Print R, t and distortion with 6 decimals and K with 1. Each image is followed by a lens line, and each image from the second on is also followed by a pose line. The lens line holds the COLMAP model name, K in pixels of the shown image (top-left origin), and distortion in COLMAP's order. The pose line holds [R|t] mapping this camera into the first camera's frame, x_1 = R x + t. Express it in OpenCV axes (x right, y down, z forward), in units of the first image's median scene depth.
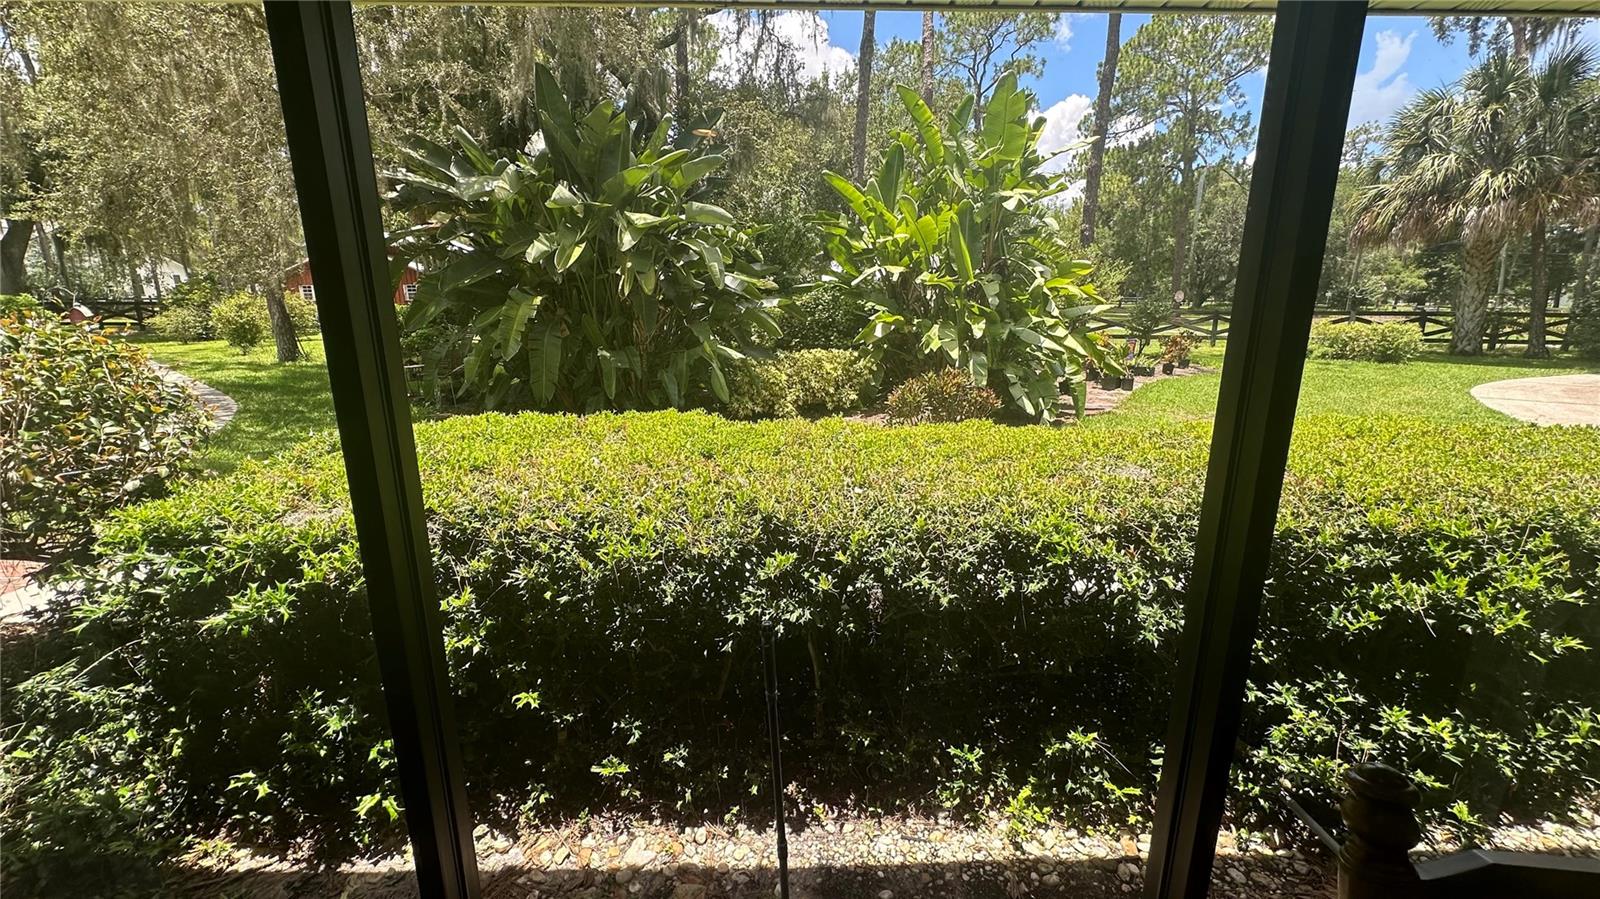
lens RADIAL K [[646.7, 0, 800.0], [0, 646.7, 449.5], [0, 0, 1]] dist [0.000402, 0.000208]
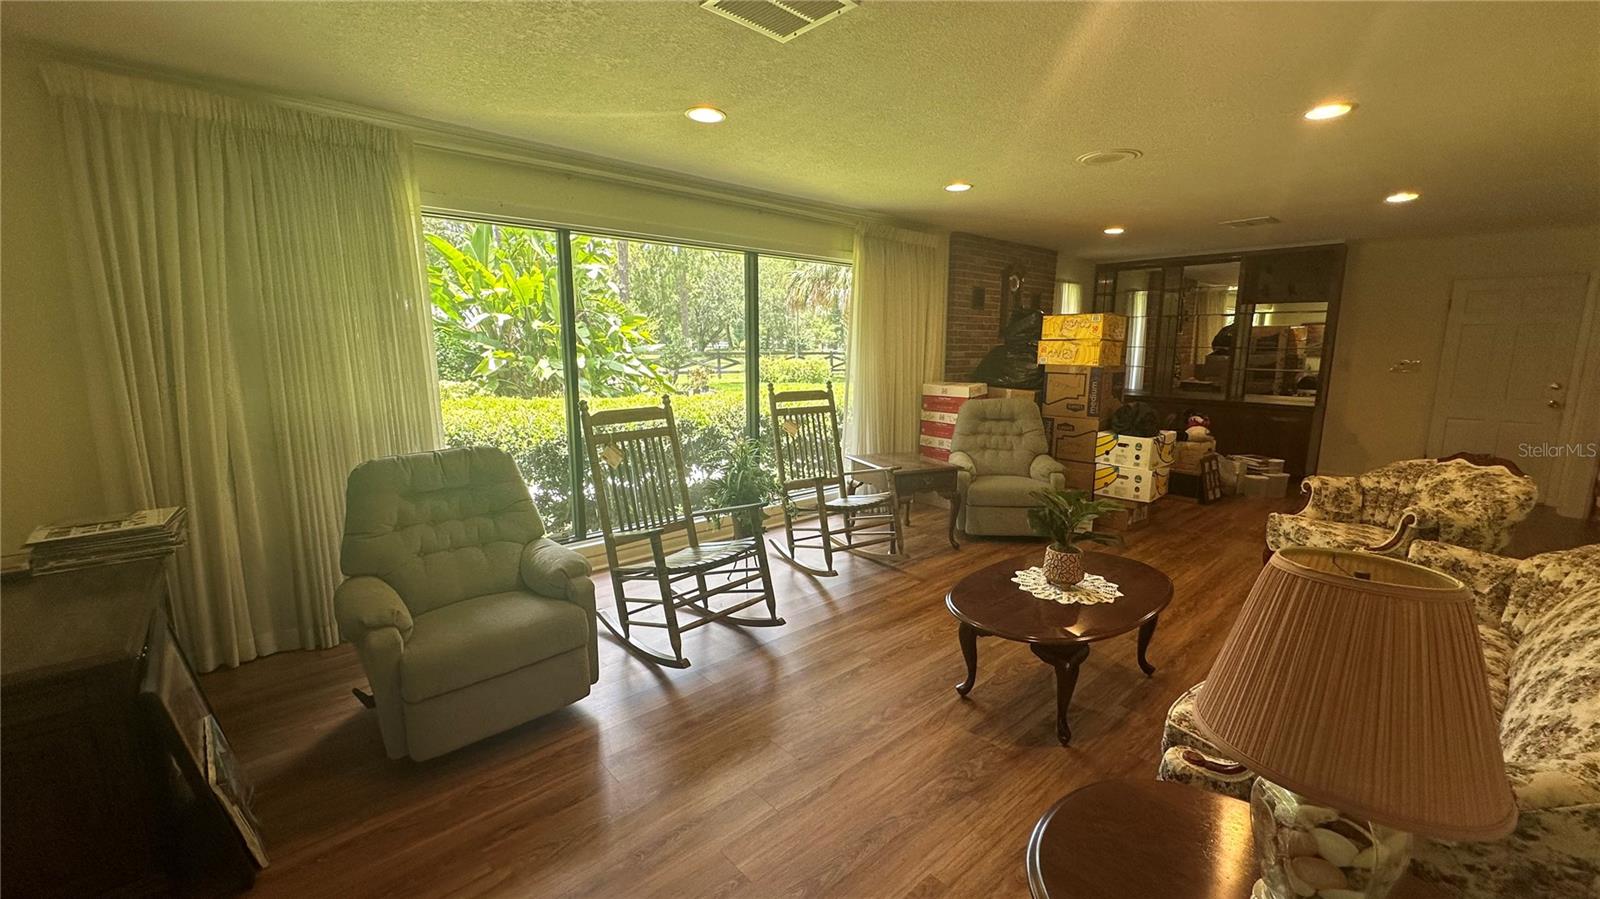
lens RADIAL K [[646.7, 0, 800.0], [0, 646.7, 449.5], [0, 0, 1]] dist [0.000402, 0.000208]
pose [[0.768968, -0.099385, 0.631515, -0.207240], [0.142955, 0.989559, -0.018339, 0.075687], [-0.623099, 0.104380, 0.775147, -0.278794]]
